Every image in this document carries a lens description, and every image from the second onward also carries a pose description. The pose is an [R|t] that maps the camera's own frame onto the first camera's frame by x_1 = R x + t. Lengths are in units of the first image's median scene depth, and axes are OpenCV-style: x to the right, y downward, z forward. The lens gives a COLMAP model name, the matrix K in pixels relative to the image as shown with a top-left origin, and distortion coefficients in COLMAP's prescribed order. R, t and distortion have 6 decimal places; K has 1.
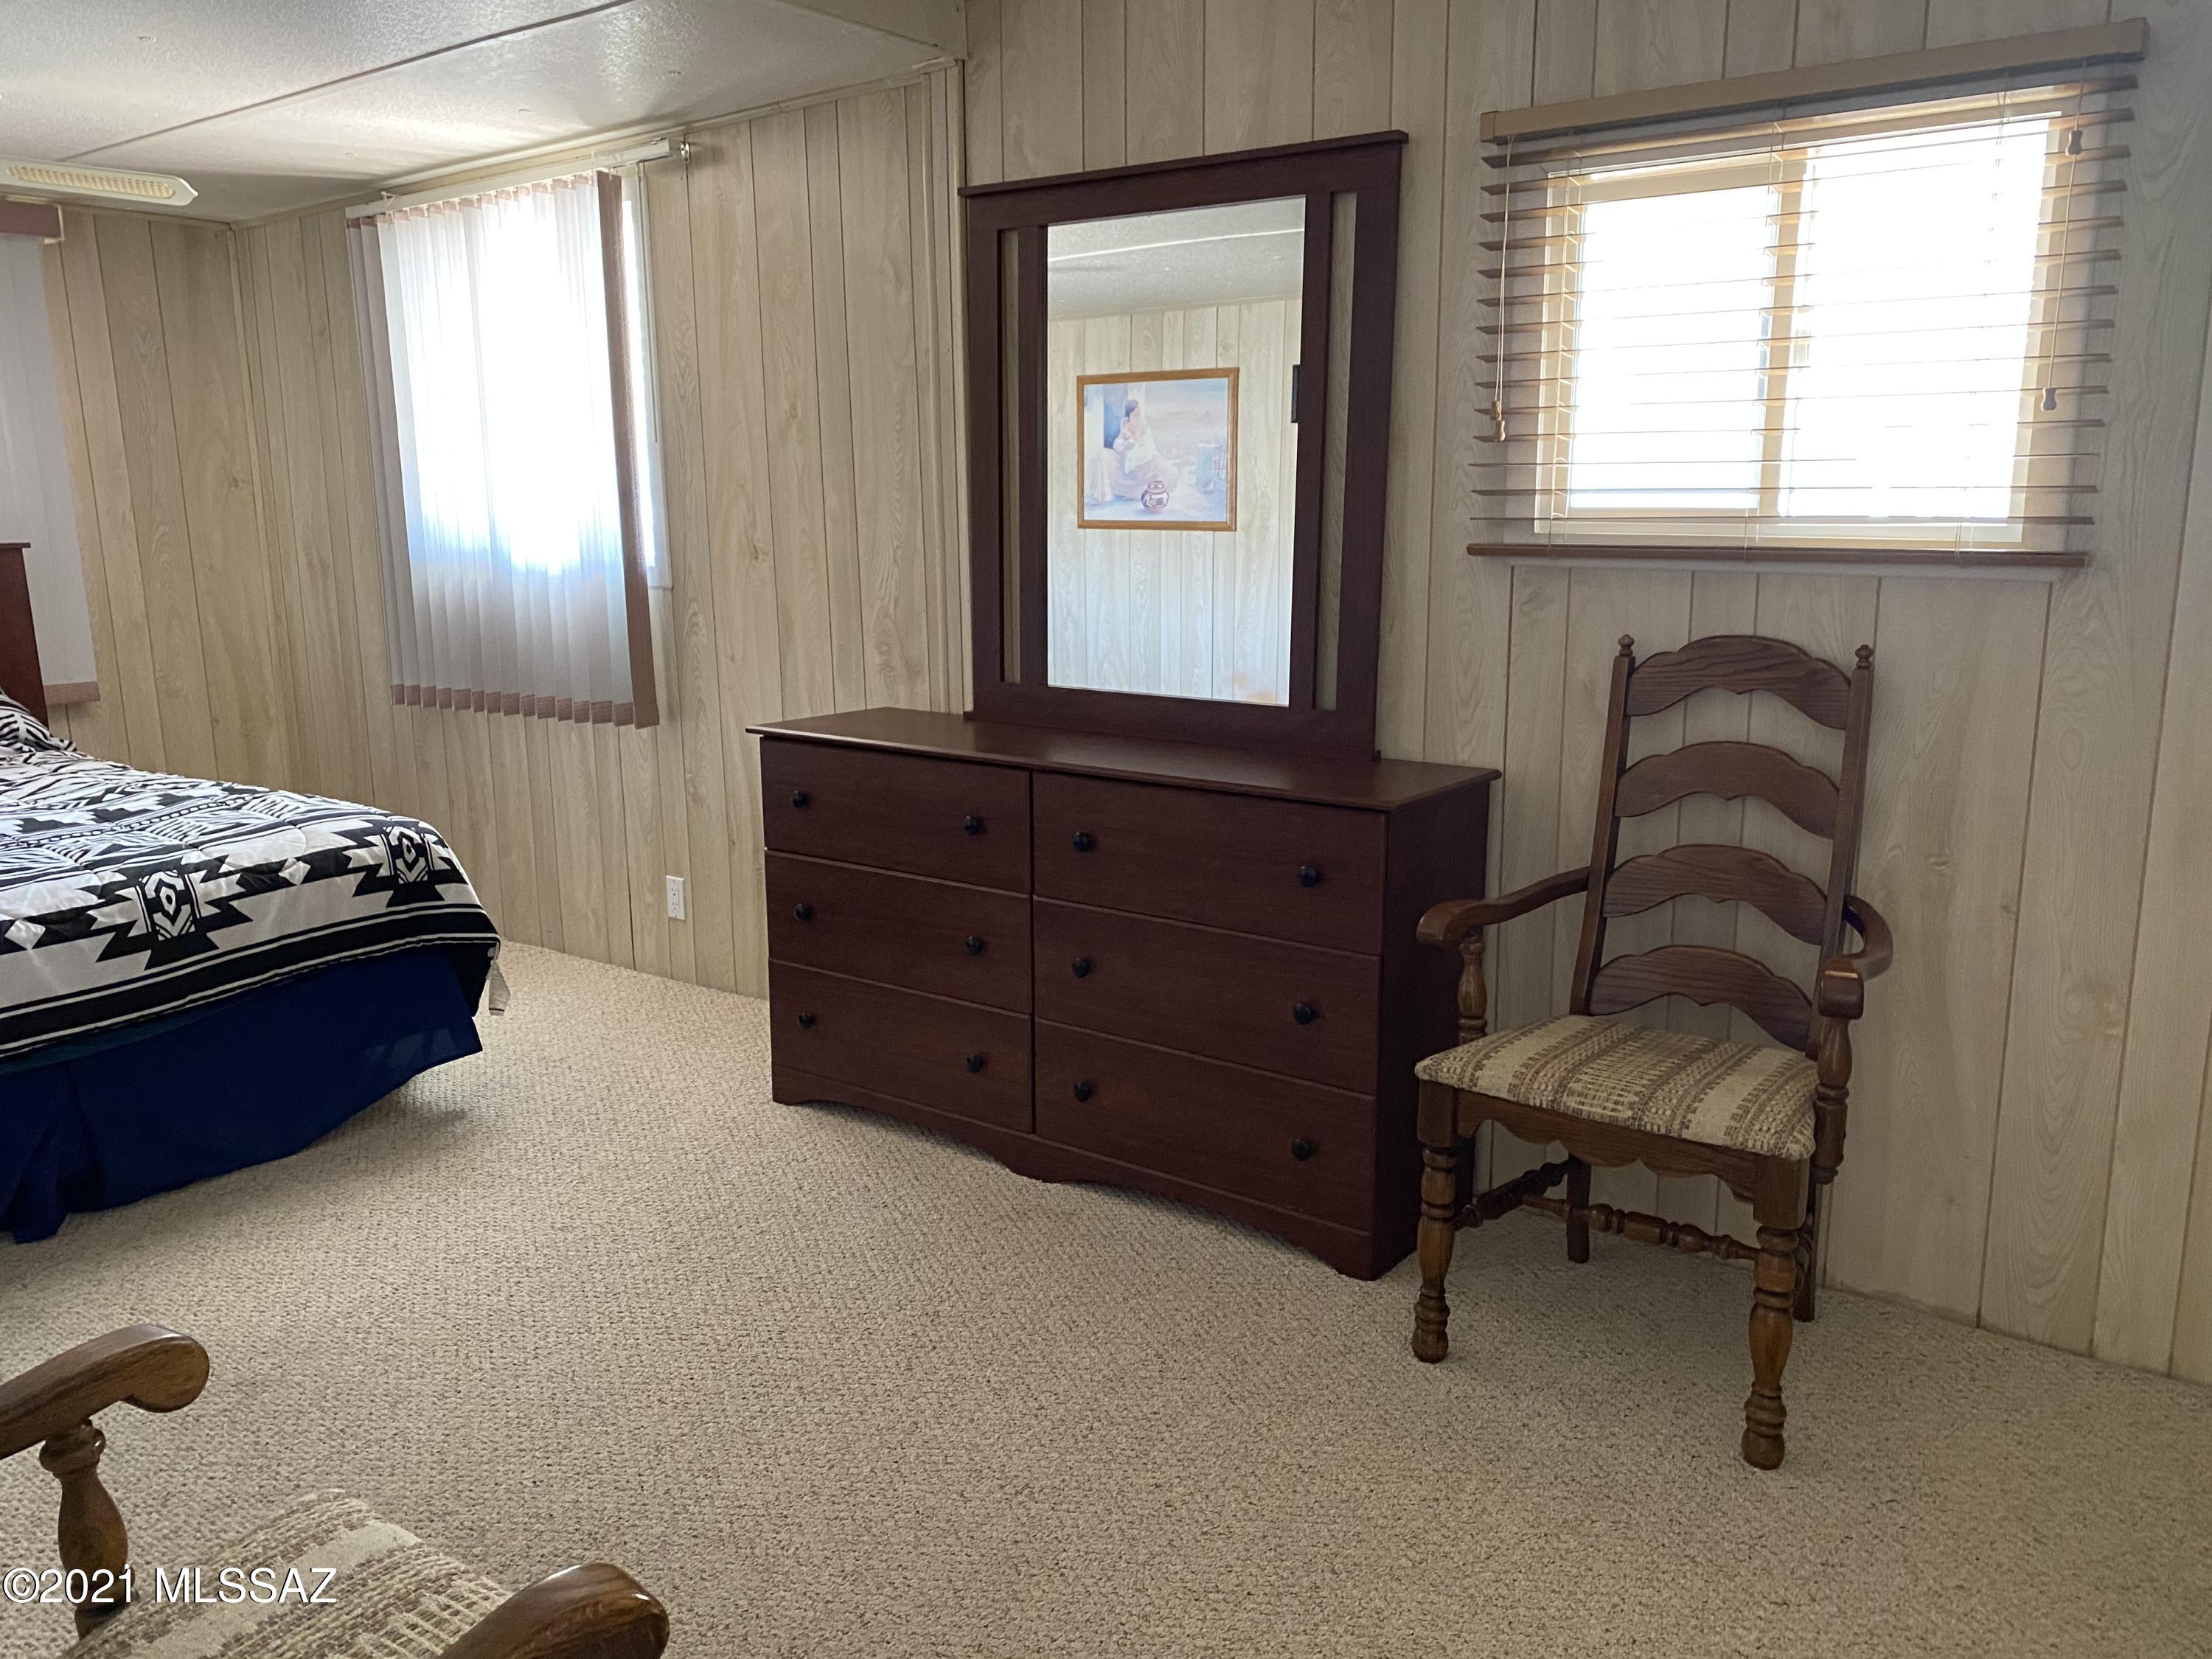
lens RADIAL K [[1710.0, 0, 1106.0], [0, 1710.0, 829.5], [0, 0, 1]] dist [0.001053, 0.008913]
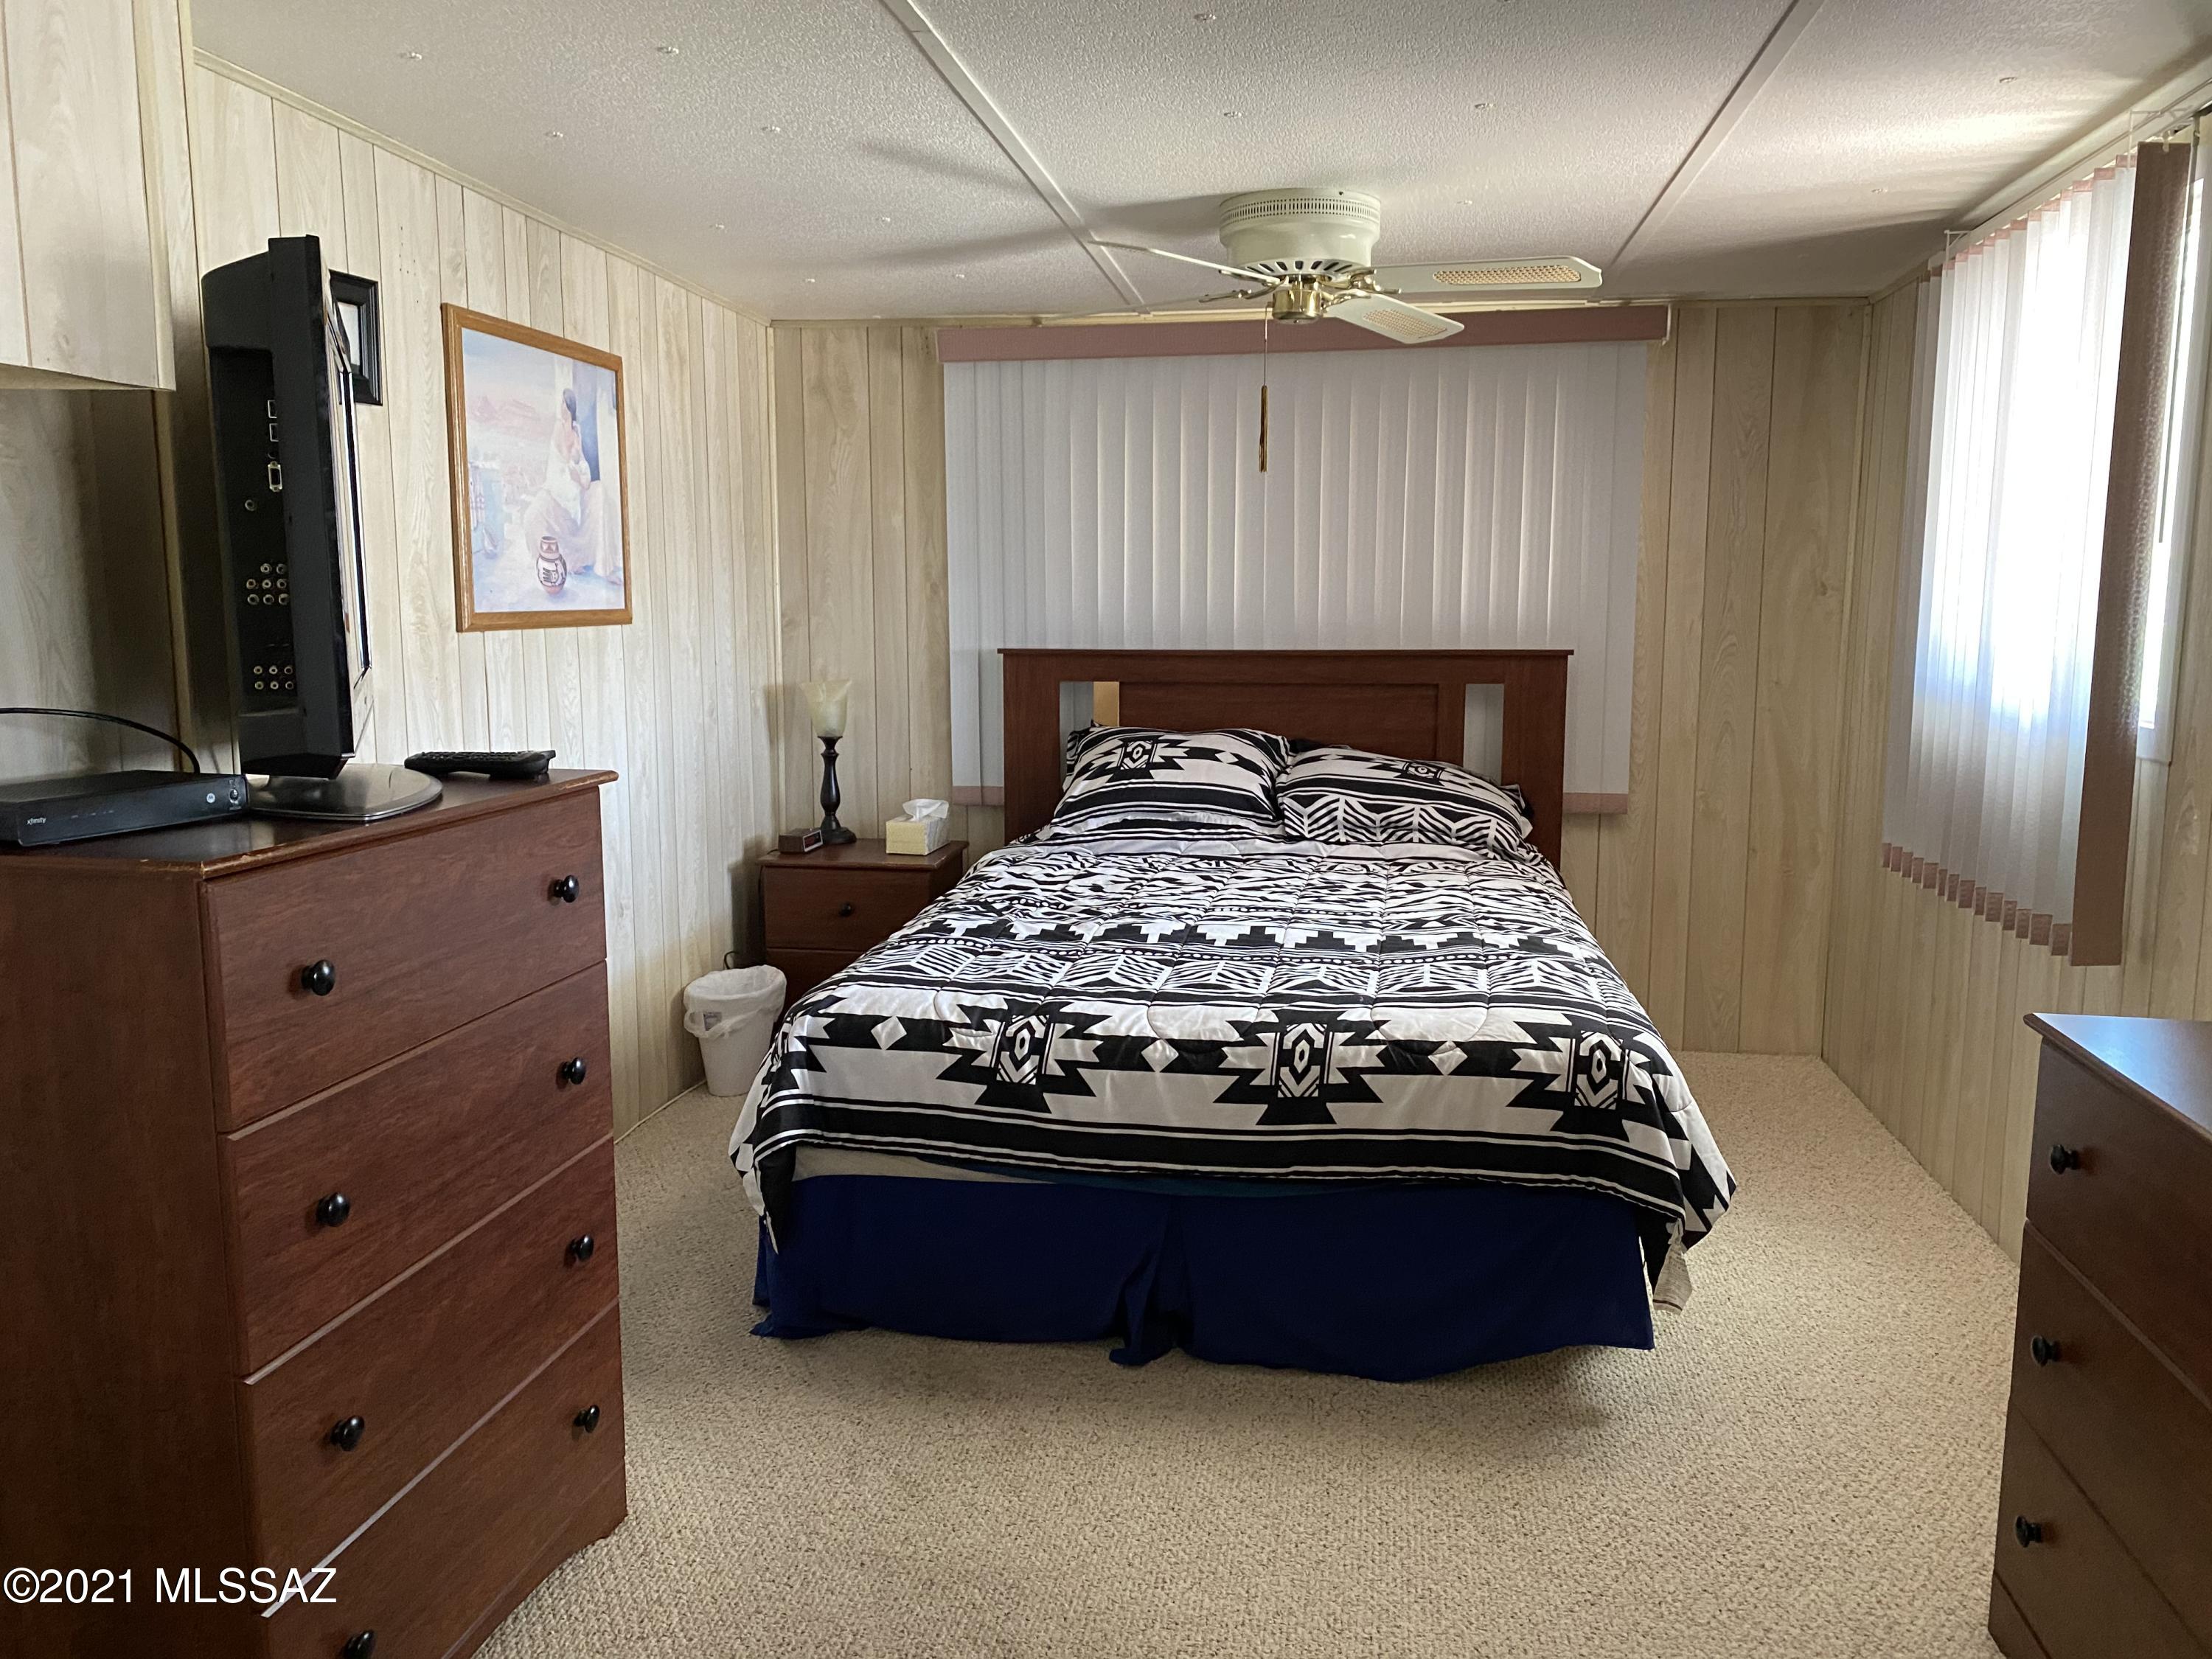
lens RADIAL K [[1648.6, 0, 1106.0], [0, 1648.6, 829.5], [0, 0, 1]] dist [0.033953, -0.118985]
pose [[0.439993, 0.138046, -0.887327, 0.154025], [-0.179732, 0.981658, 0.063599, -0.106578], [0.879831, 0.131498, 0.456734, 0.468215]]
